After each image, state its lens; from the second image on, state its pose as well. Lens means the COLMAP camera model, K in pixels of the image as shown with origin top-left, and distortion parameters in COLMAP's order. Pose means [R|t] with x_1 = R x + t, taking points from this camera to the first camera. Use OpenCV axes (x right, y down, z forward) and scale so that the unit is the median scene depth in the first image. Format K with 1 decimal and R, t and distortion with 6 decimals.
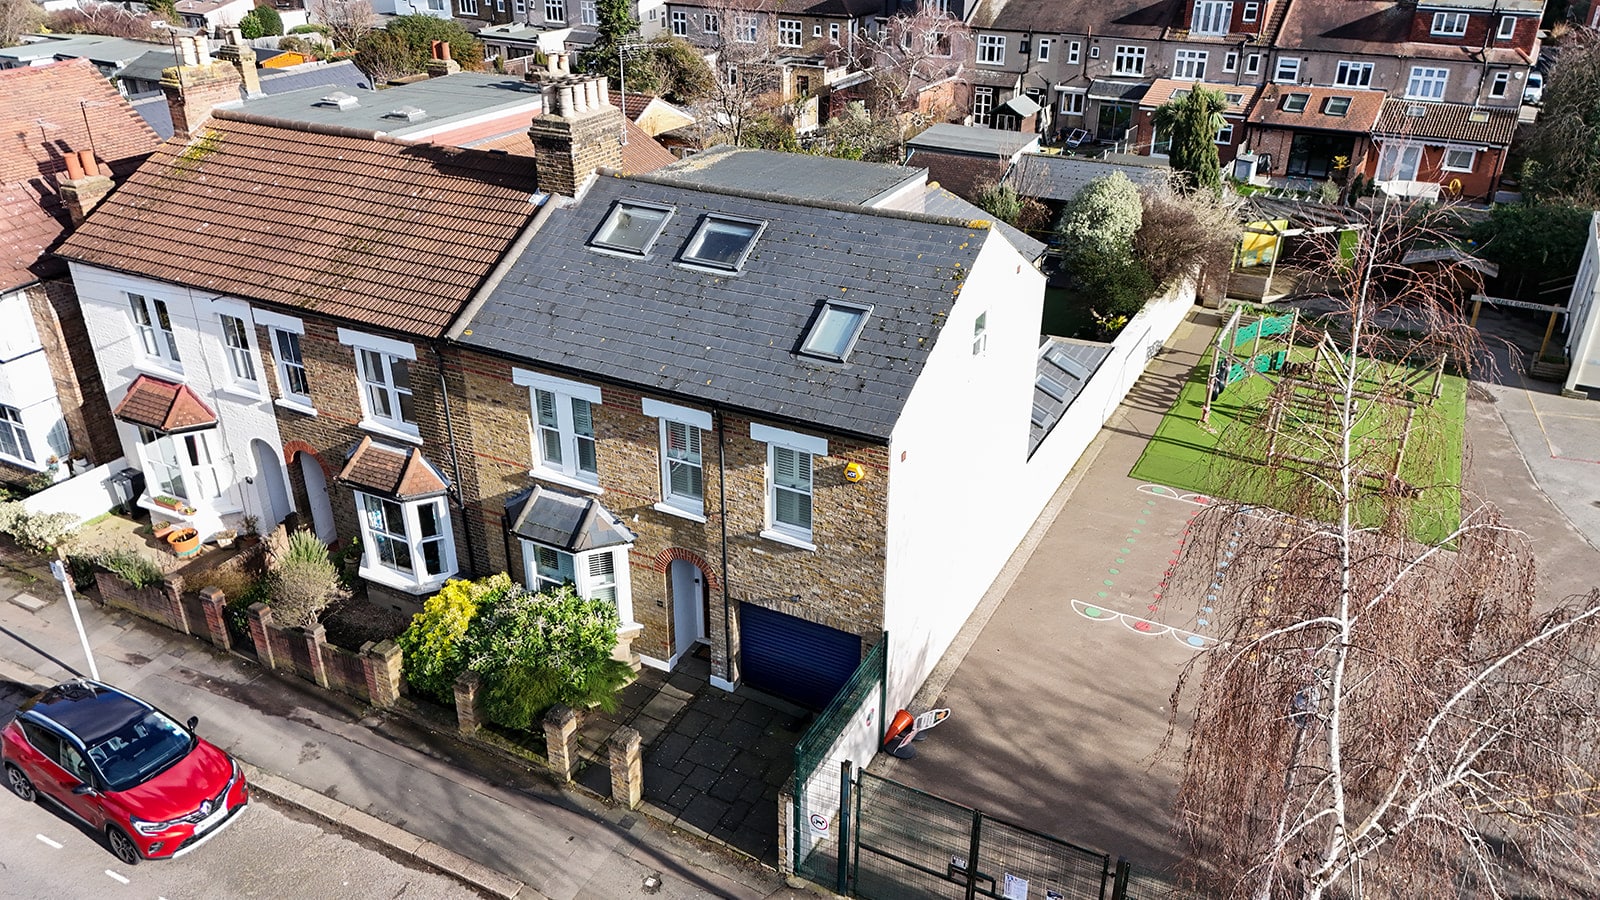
lens RADIAL K [[1146.0, 0, 802.0], [0, 1146.0, 448.5], [0, 0, 1]] dist [0.003373, -0.000589]
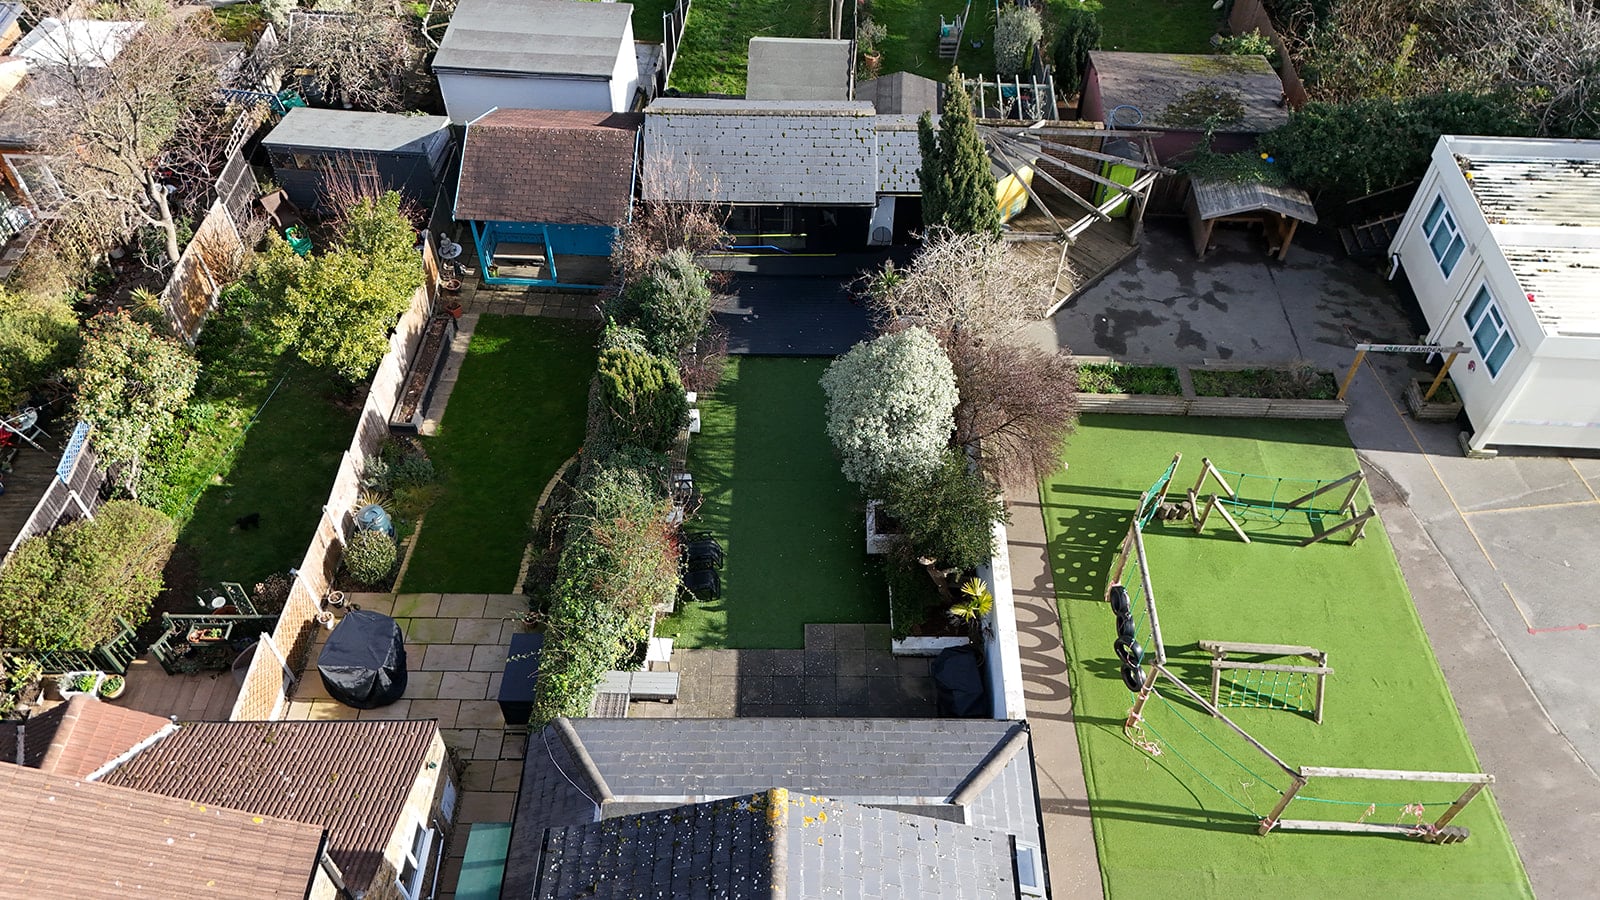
lens RADIAL K [[1146.0, 0, 791.4], [0, 1146.0, 446.8], [0, 0, 1]] dist [0.003373, -0.000589]
pose [[0.894759, -0.340952, 0.288370, 0.024842], [0.208890, 0.890342, 0.404543, -0.469145], [-0.394678, -0.301731, 0.867864, 0.507180]]
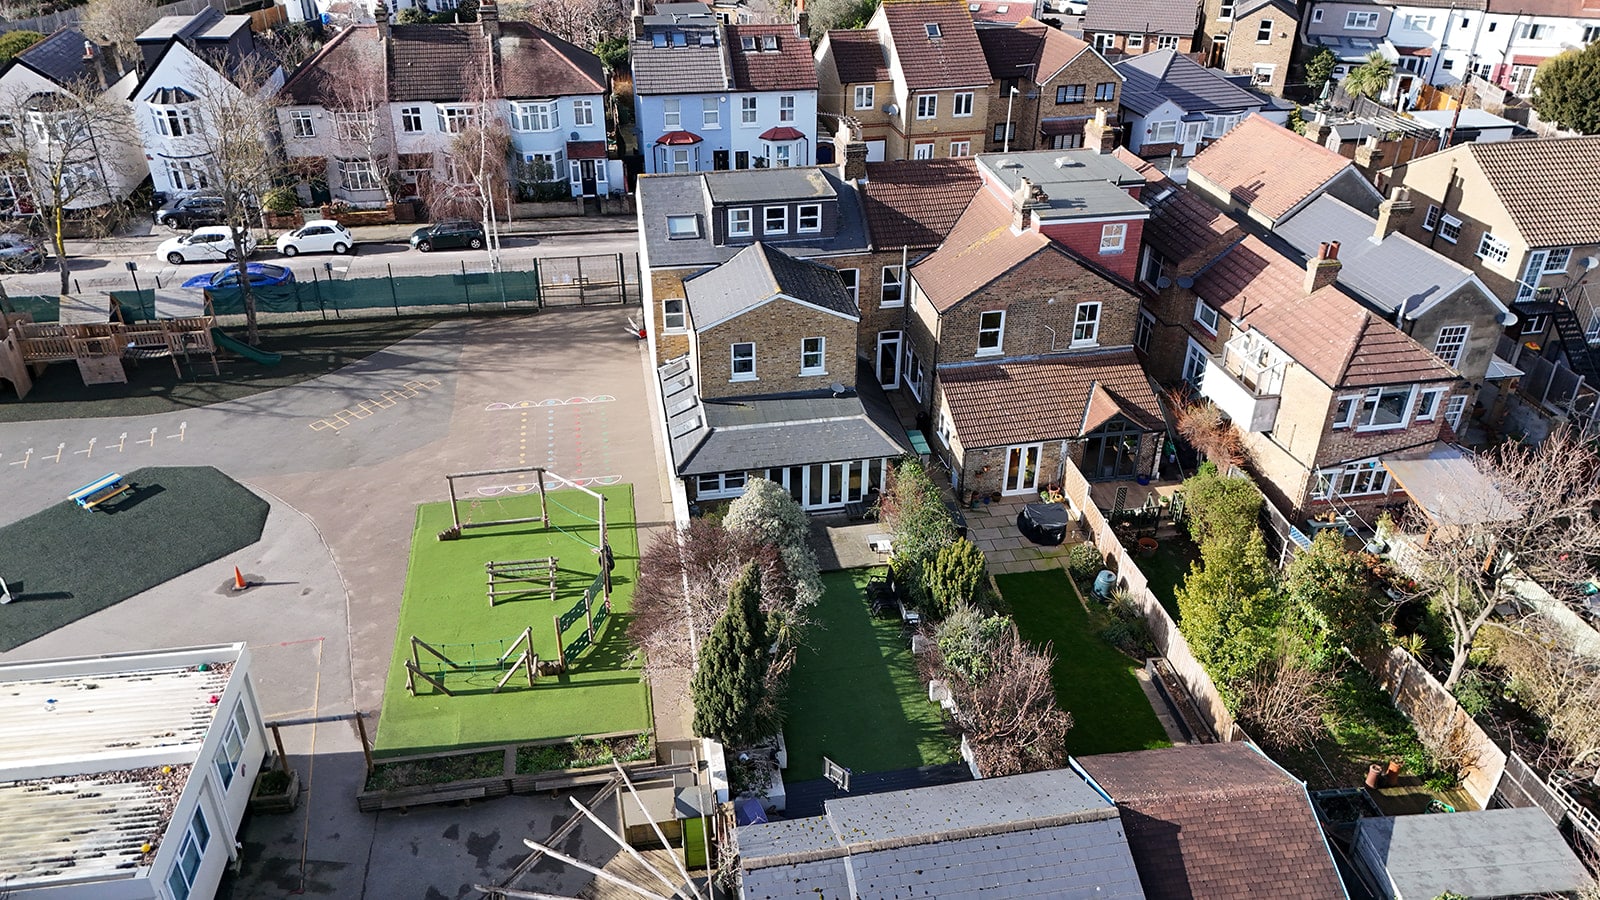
lens RADIAL K [[1146.0, 0, 787.0], [0, 1146.0, 449.6], [0, 0, 1]] dist [0.003373, -0.000589]
pose [[-0.795539, 0.304445, -0.523861, 0.755686], [-0.283724, 0.576765, 0.766056, -1.006845], [0.535367, 0.758060, -0.372461, 1.390160]]
